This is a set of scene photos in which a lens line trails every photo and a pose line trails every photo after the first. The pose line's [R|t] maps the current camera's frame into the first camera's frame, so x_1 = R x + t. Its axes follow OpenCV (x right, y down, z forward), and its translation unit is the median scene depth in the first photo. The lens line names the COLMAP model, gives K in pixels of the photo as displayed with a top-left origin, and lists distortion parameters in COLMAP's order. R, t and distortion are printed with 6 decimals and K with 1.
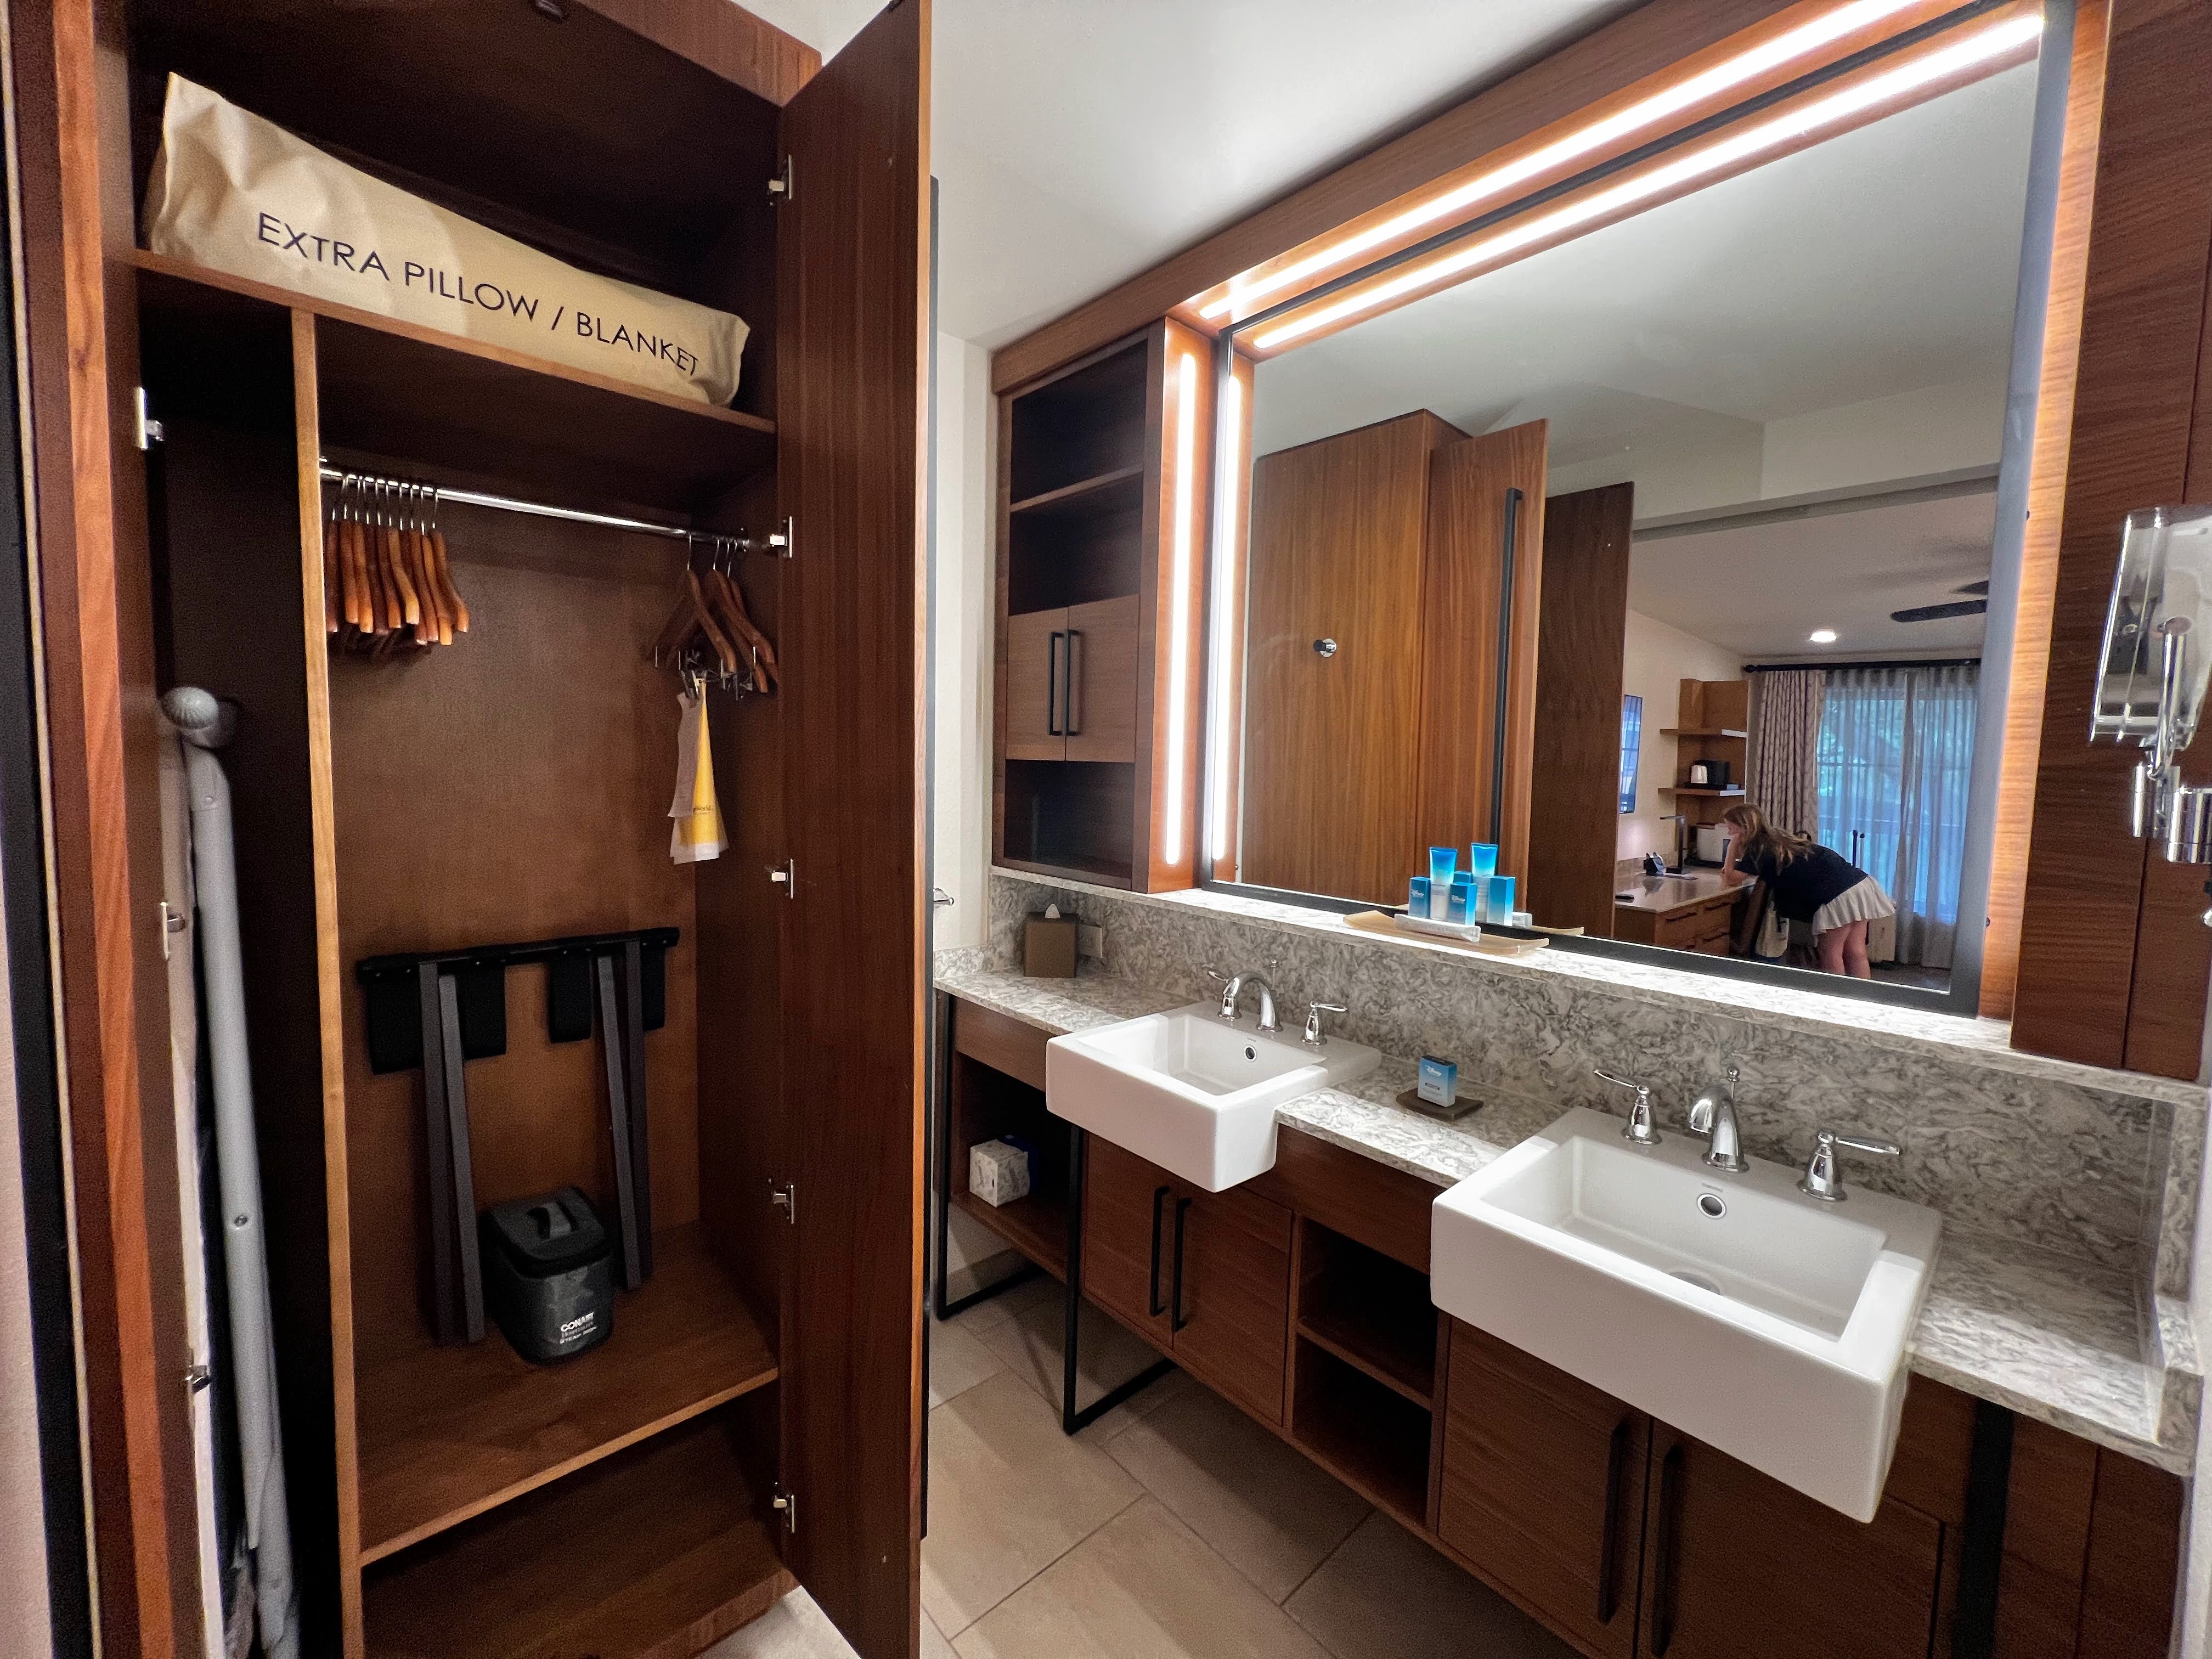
lens RADIAL K [[892.0, 0, 1106.0], [0, 892.0, 829.5], [0, 0, 1]] dist [-0.000064, -0.000008]
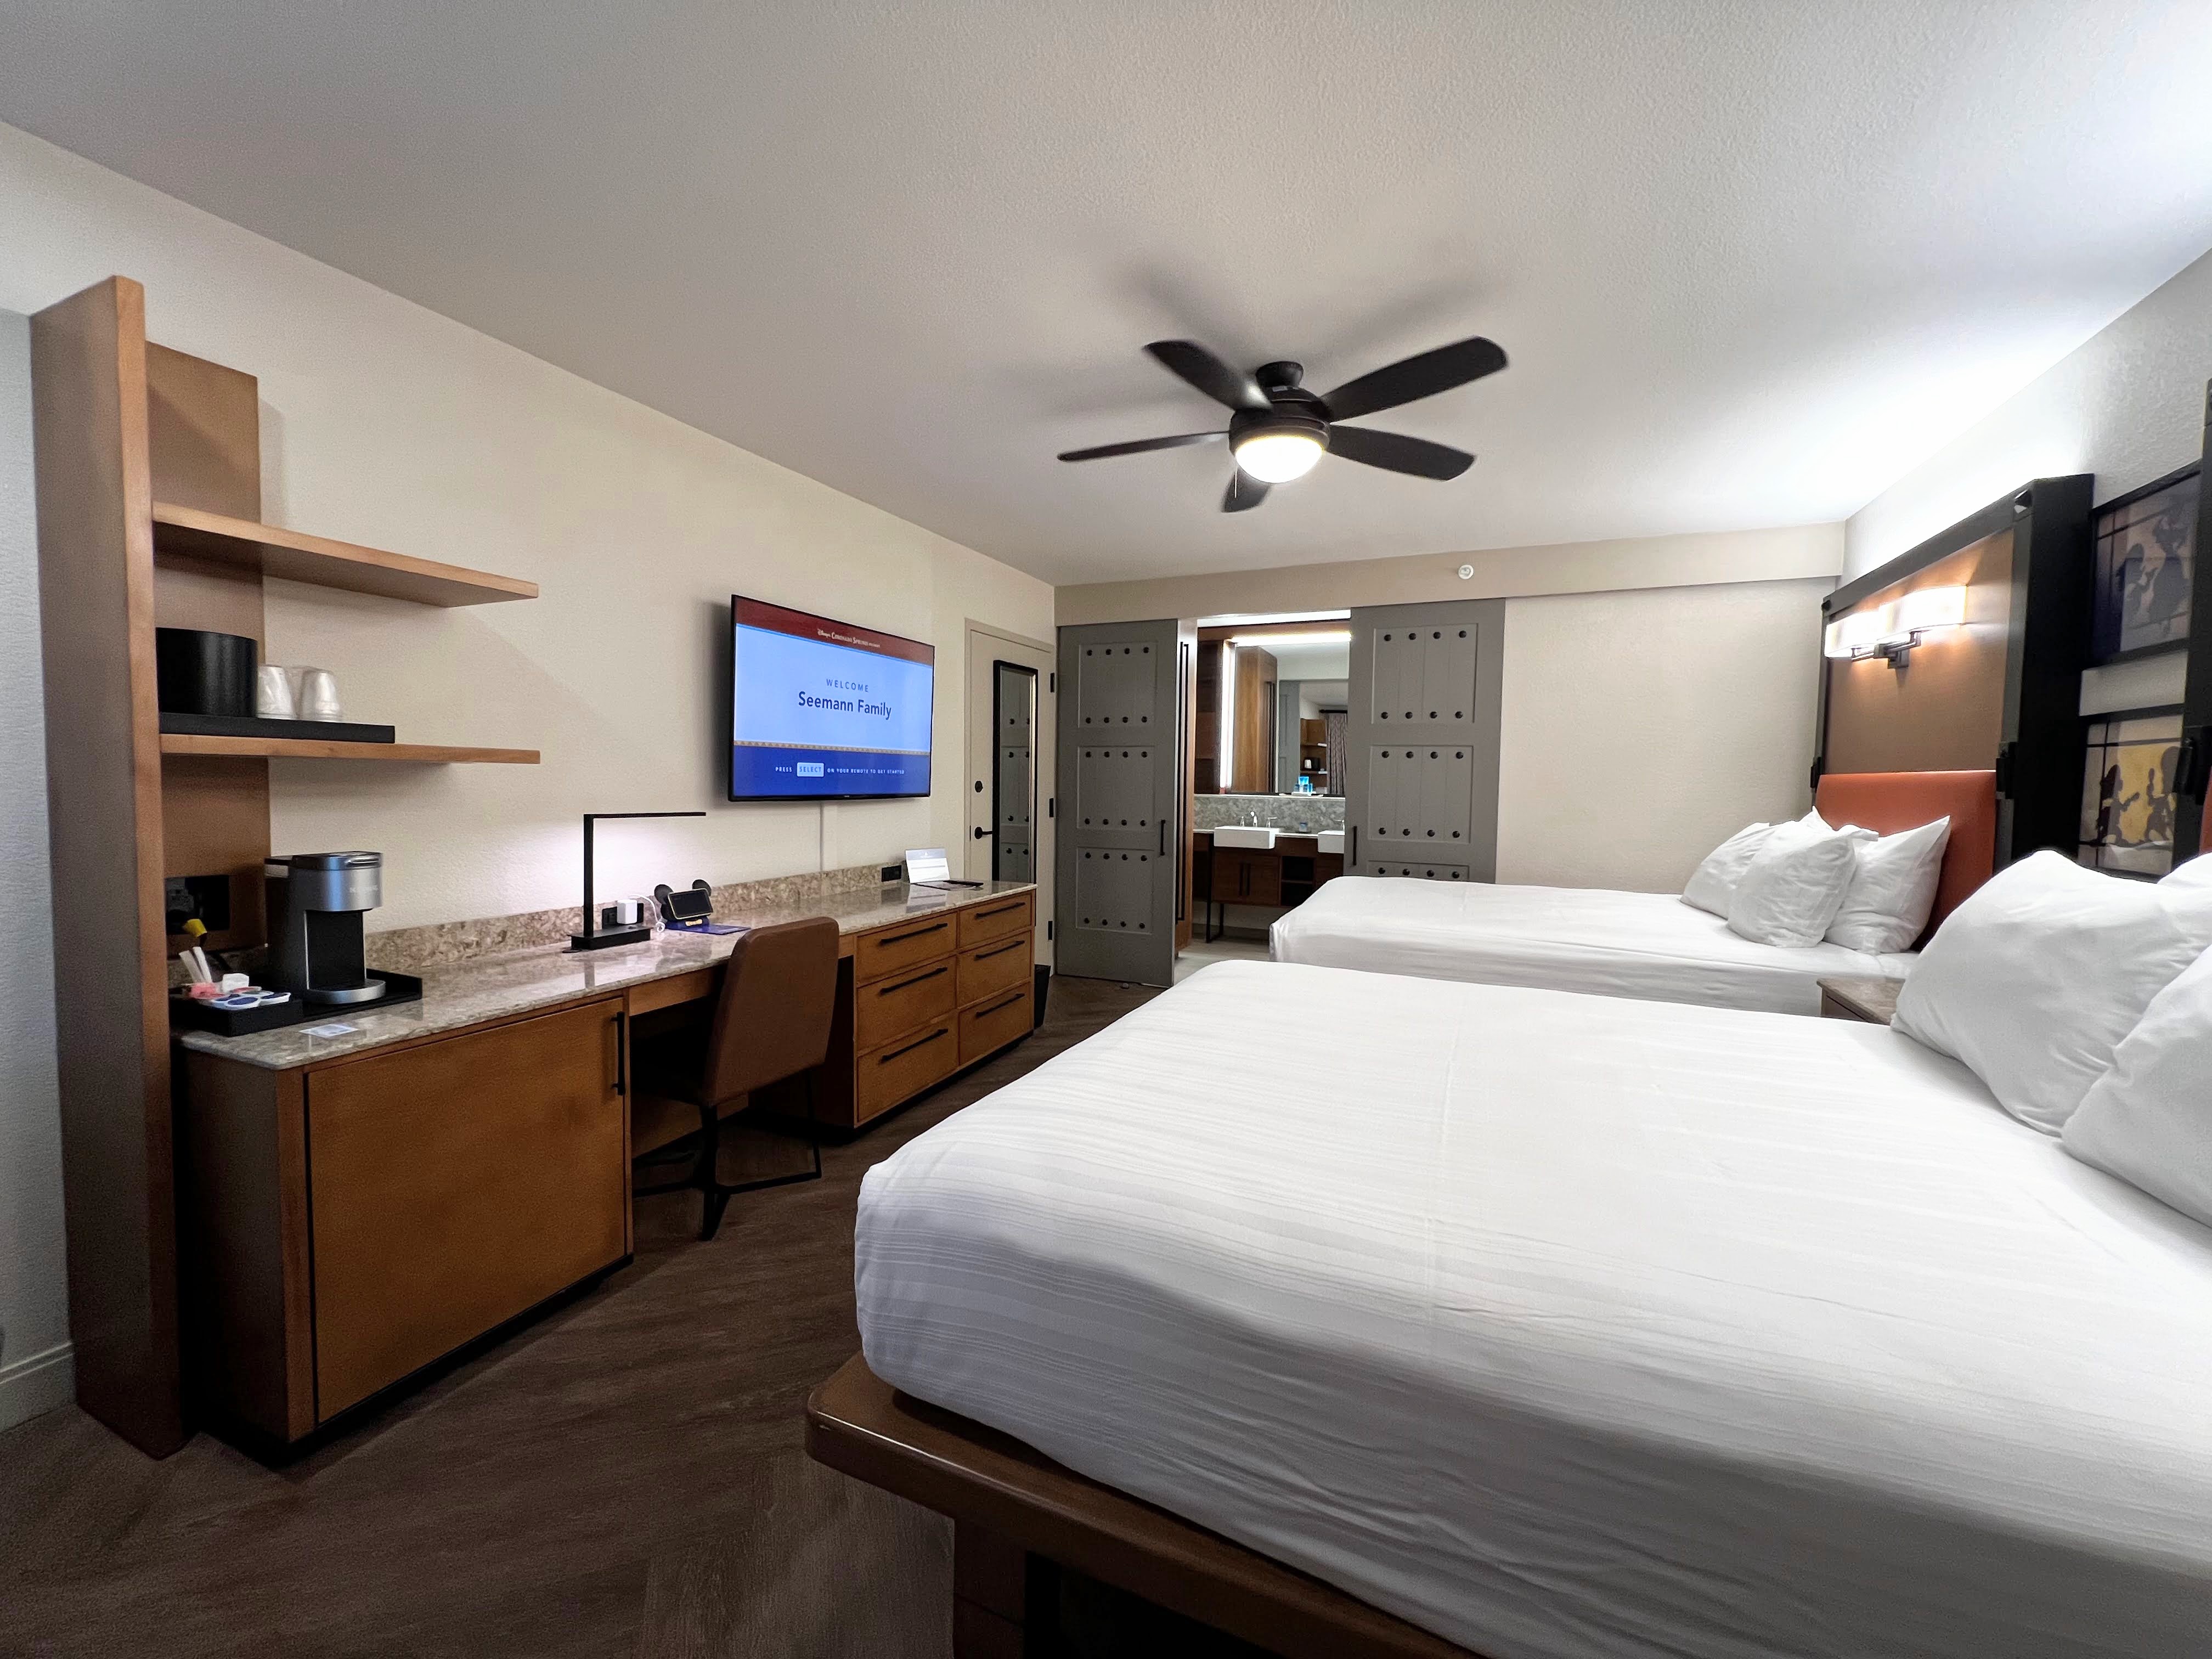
lens RADIAL K [[882.1, 0, 1106.0], [0, 882.1, 829.5], [0, 0, 1]] dist [0.000028, -0.000001]
pose [[0.912293, -0.032385, 0.408255, -0.660771], [0.030805, 0.999471, 0.010448, 0.059748], [-0.408378, 0.003045, 0.912808, -0.747255]]
